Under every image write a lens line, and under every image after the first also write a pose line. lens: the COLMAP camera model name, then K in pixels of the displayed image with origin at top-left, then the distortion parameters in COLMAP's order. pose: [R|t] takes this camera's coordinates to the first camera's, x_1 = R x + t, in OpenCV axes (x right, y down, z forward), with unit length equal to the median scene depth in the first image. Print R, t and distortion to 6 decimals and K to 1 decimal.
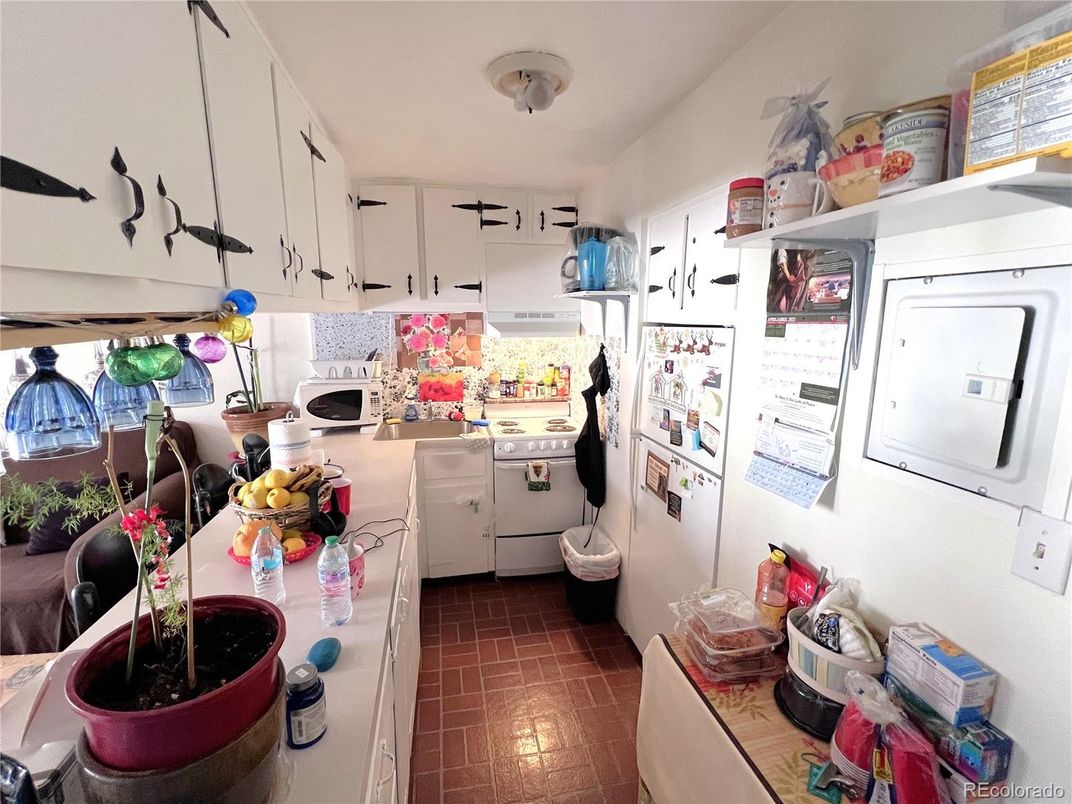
lens RADIAL K [[477.9, 0, 532.8], [0, 477.9, 398.9], [0, 0, 1]] dist [-0.000025, 0.000293]
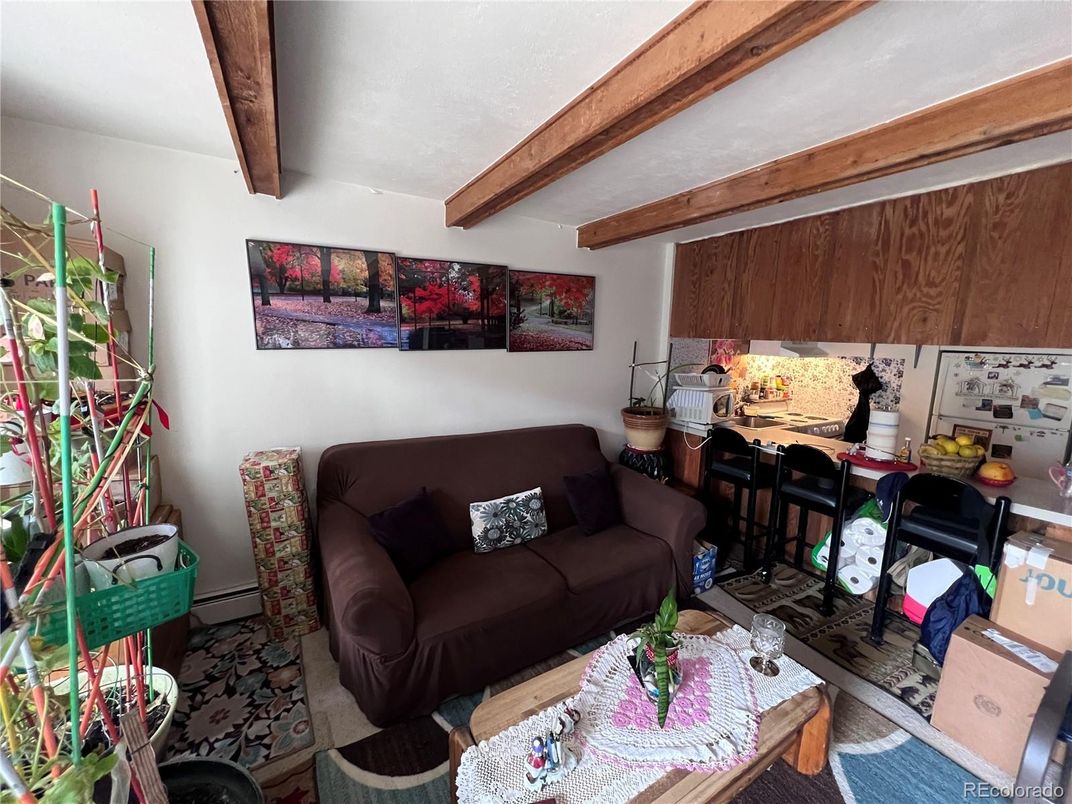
lens RADIAL K [[432.1, 0, 541.0], [0, 432.1, 405.9], [0, 0, 1]] dist [-0.002360, -0.000136]
pose [[0.943213, -0.034687, 0.330372, -1.513926], [0.035421, 0.999365, 0.003800, -0.015604], [-0.330295, 0.008118, 0.943843, 0.021113]]
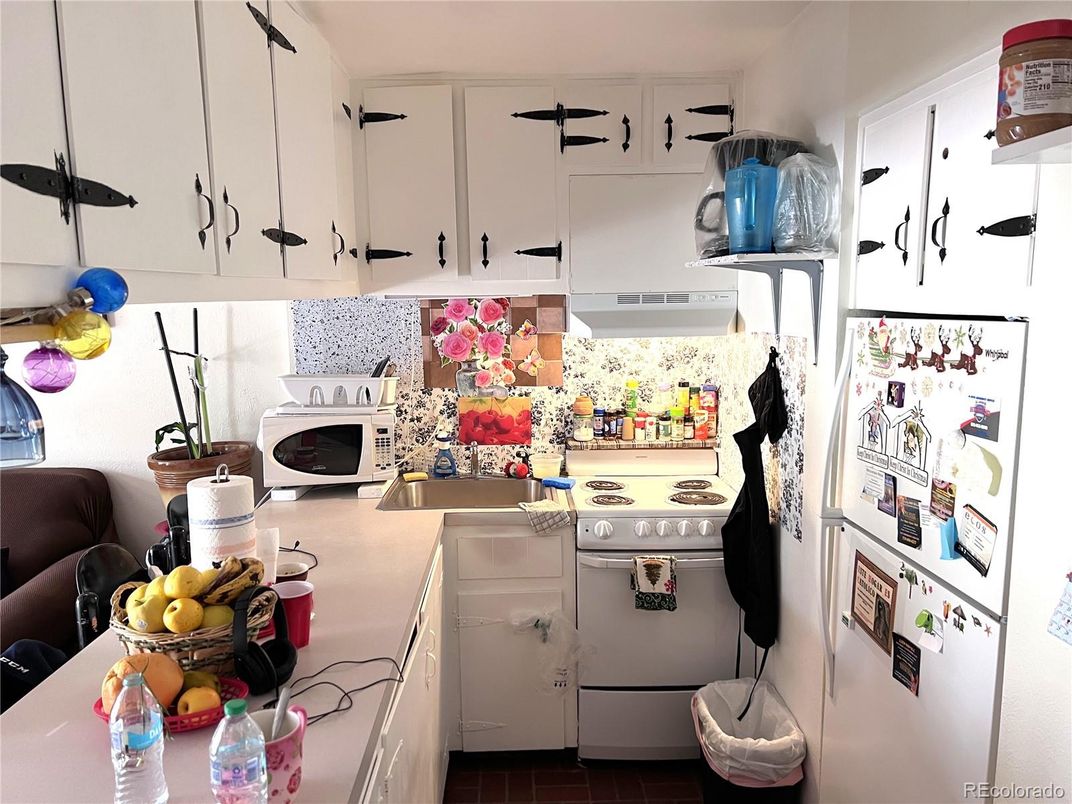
lens RADIAL K [[797.8, 0, 533.6], [0, 797.8, 407.6], [0, 0, 1]] dist [0.052396, -0.040037]
pose [[0.984944, 0.011044, -0.172518, 0.037352], [-0.016735, 0.999361, -0.031572, -0.014494], [0.172059, 0.033984, 0.984500, 0.048780]]
